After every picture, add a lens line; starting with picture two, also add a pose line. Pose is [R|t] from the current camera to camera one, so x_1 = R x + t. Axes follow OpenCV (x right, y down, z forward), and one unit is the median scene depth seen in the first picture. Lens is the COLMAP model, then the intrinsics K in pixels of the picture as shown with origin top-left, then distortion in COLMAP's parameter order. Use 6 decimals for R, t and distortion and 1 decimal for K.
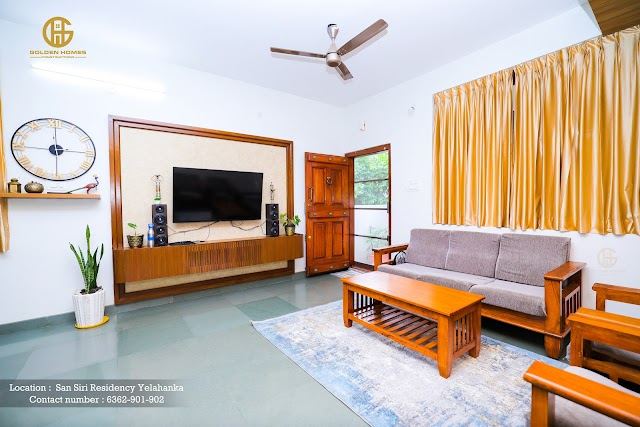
lens RADIAL K [[271.5, 0, 319.9], [0, 271.5, 217.1], [0, 0, 1]] dist [-0.015060, 0.003972]
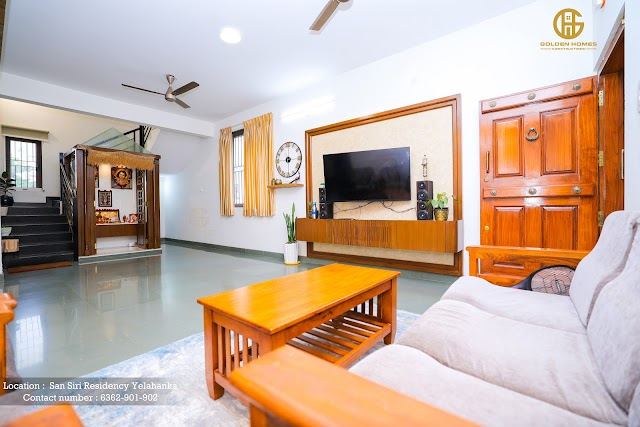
lens RADIAL K [[271.5, 0, 333.2], [0, 271.5, 208.3], [0, 0, 1]] dist [-0.015060, 0.003972]
pose [[0.310688, 0.009574, -0.950464, 0.728487], [-0.020367, 0.999787, 0.003414, 0.049670], [0.950294, 0.018298, 0.310817, 0.683731]]
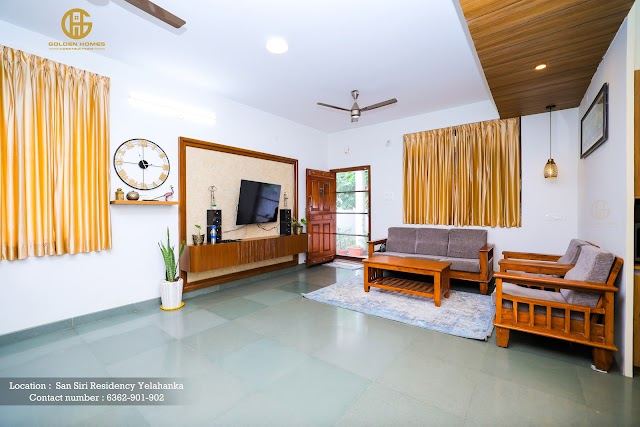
lens RADIAL K [[271.5, 0, 320.6], [0, 271.5, 216.4], [0, 0, 1]] dist [-0.015060, 0.003972]
pose [[0.964943, -0.001593, 0.262455, -0.493057], [0.006243, 0.999838, -0.016885, 0.008922], [-0.262386, 0.017932, 0.964796, -0.354451]]
